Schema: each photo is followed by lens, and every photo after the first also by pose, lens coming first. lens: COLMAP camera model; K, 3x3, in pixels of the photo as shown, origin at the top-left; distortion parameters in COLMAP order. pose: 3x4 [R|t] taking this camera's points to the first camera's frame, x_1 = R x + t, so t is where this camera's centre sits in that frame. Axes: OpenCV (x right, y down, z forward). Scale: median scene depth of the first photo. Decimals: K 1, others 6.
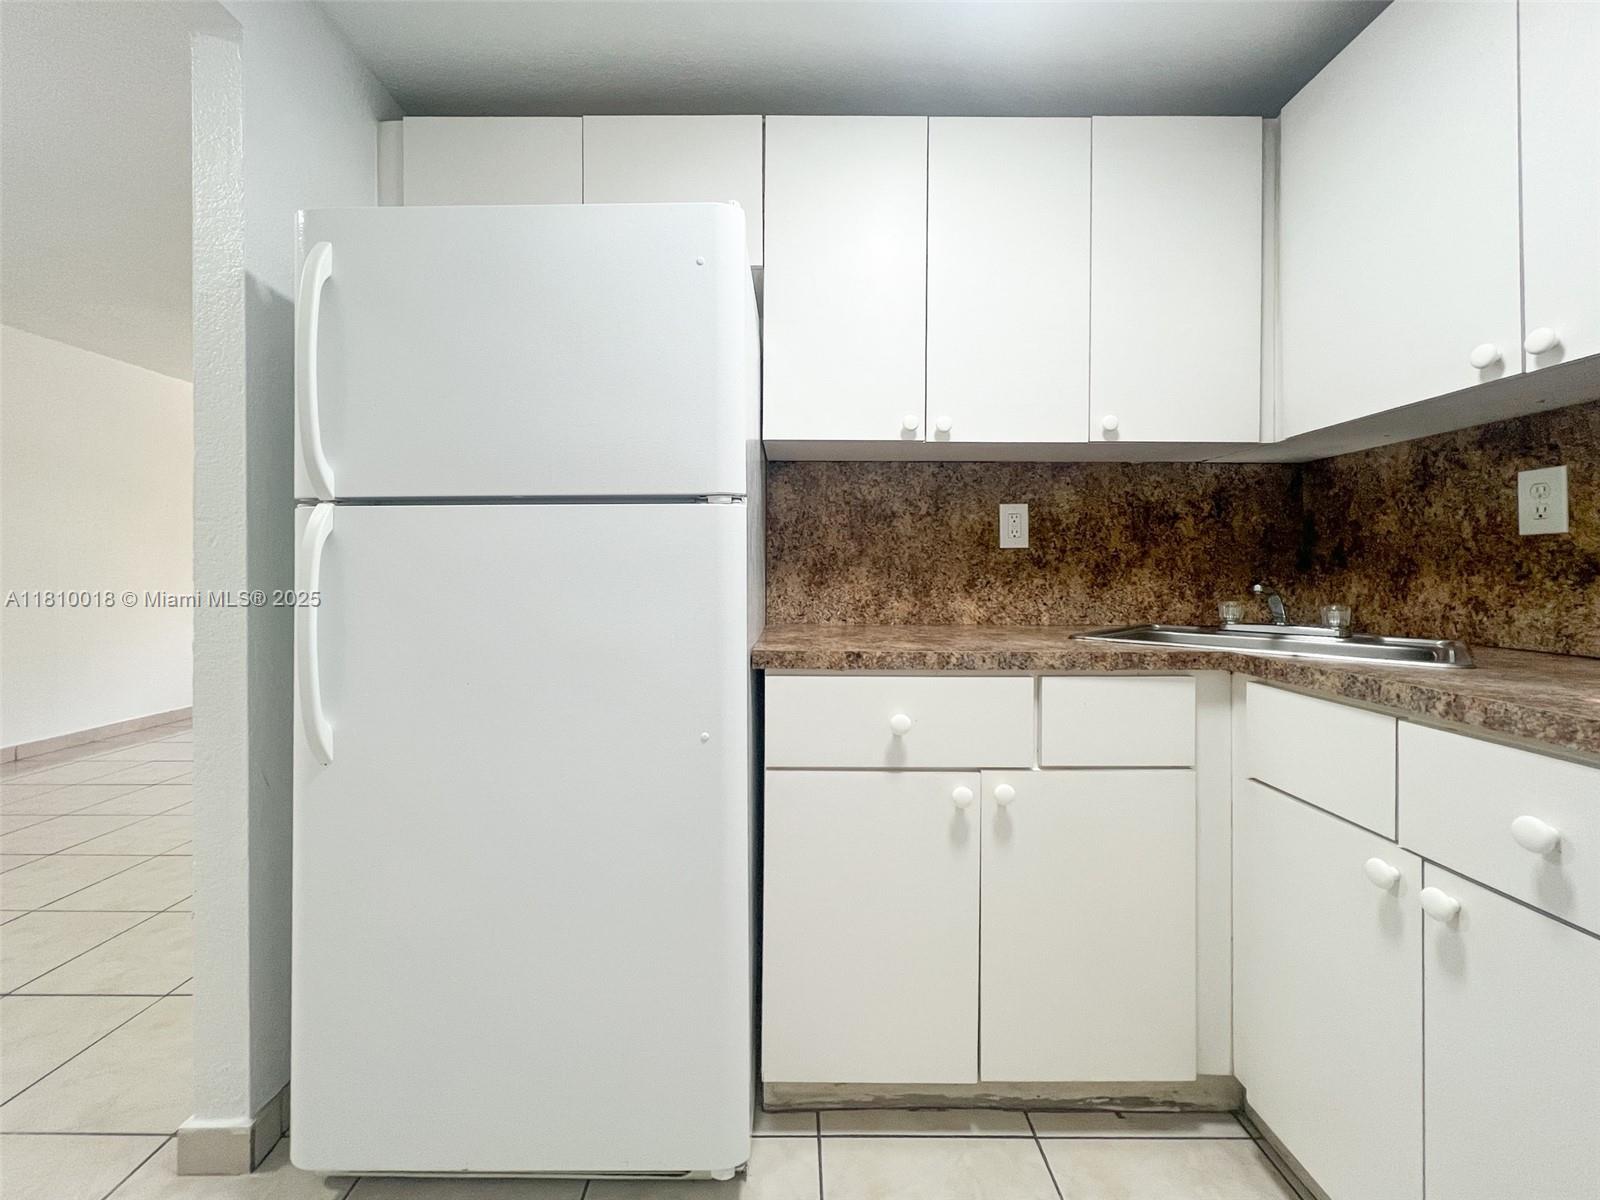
lens RADIAL K [[656.2, 0, 782.0], [0, 656.2, 571.0], [0, 0, 1]] dist [-0.005642, 0.000266]
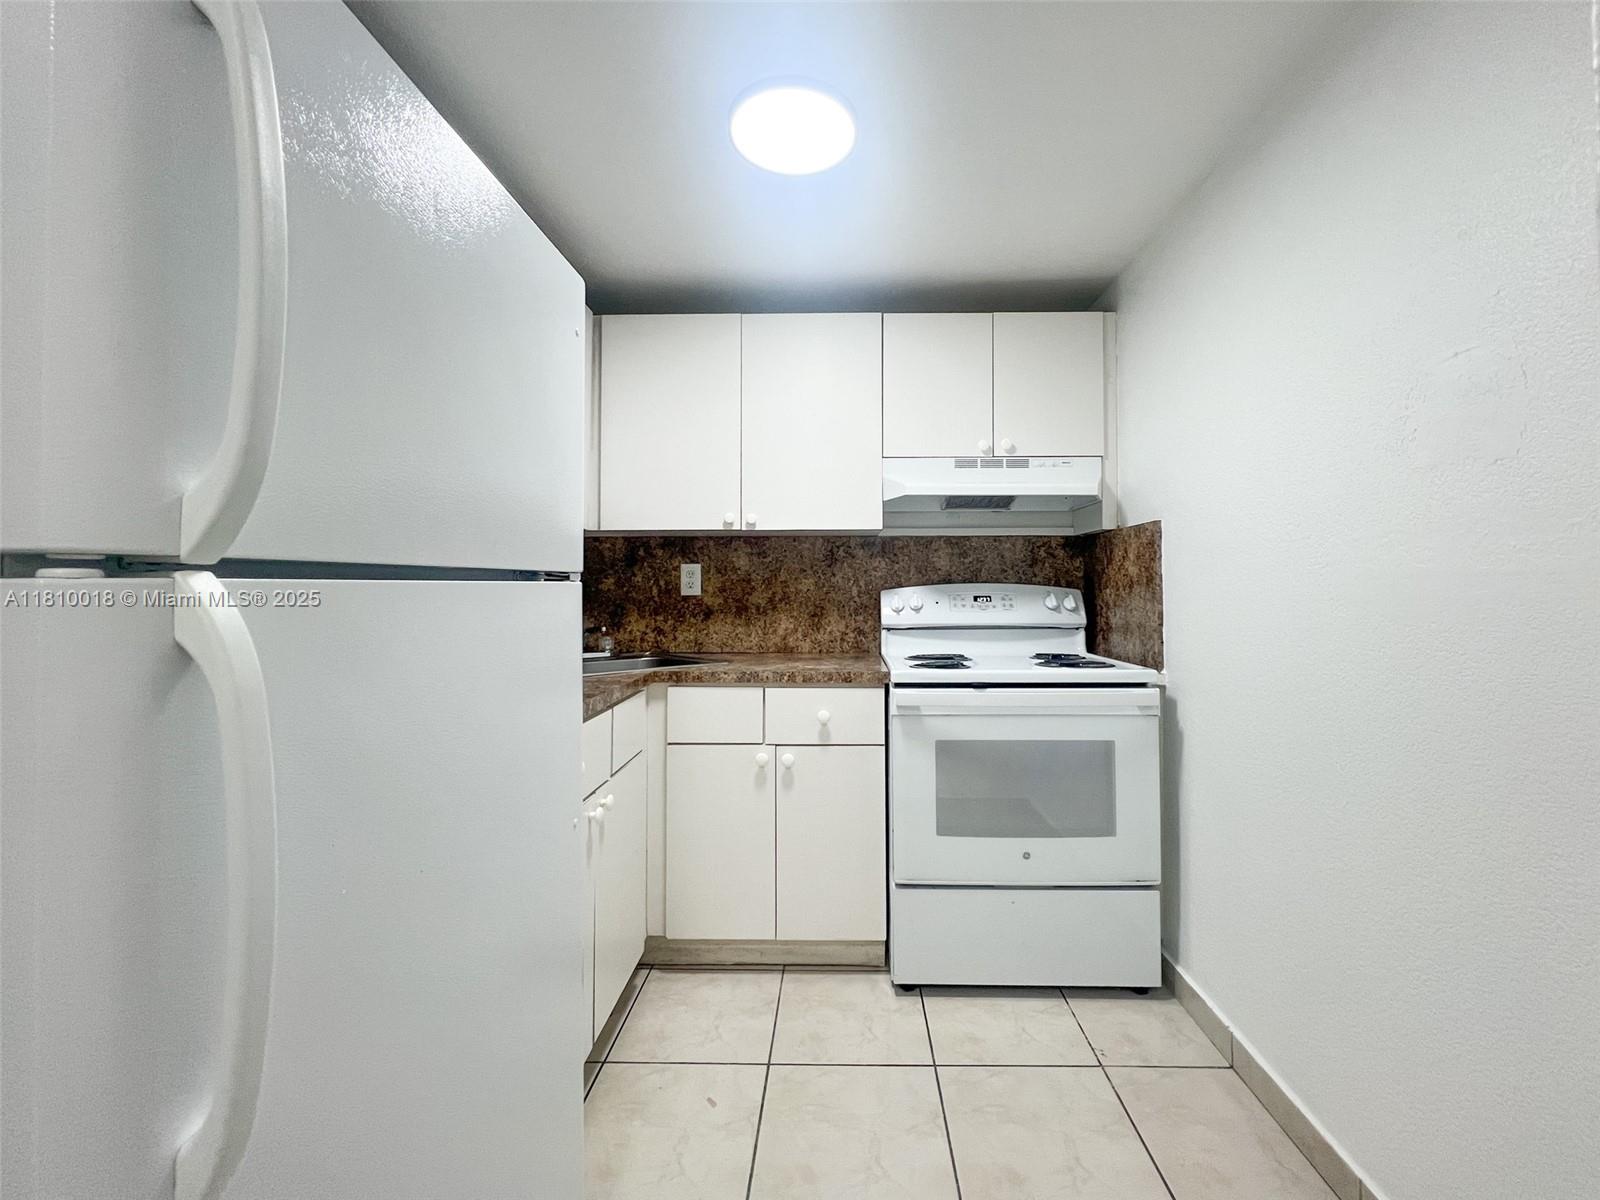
lens RADIAL K [[656.2, 0, 859.3], [0, 656.2, 580.7], [0, 0, 1]] dist [-0.005642, 0.000266]
pose [[-0.010789, 0.012700, 0.999861, -0.880020], [-0.001537, 0.999918, -0.012717, -0.075038], [-0.999941, -0.001674, -0.010769, 0.471086]]
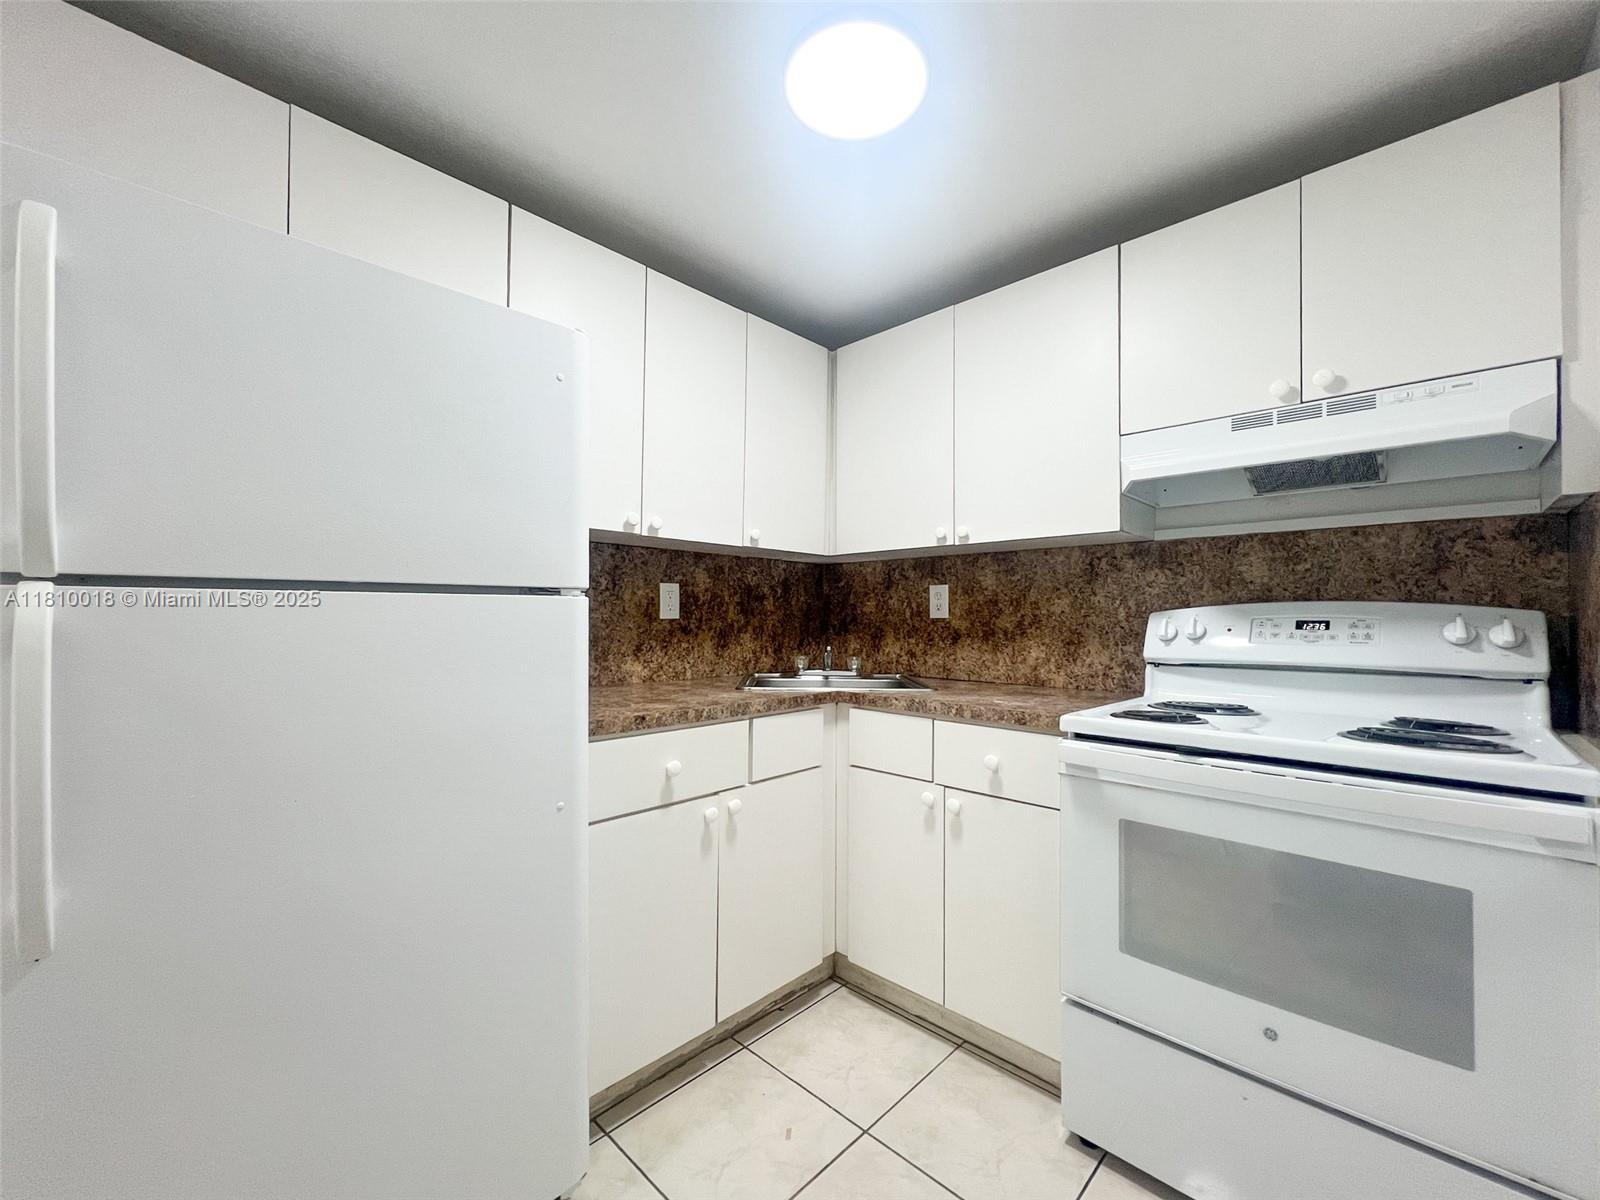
lens RADIAL K [[656.2, 0, 810.3], [0, 656.2, 615.5], [0, 0, 1]] dist [-0.005642, 0.000266]
pose [[0.678562, 0.004936, 0.734526, -0.524634], [-0.006204, 0.999980, -0.000988, -0.057996], [-0.734517, -0.003887, 0.678580, -0.052791]]
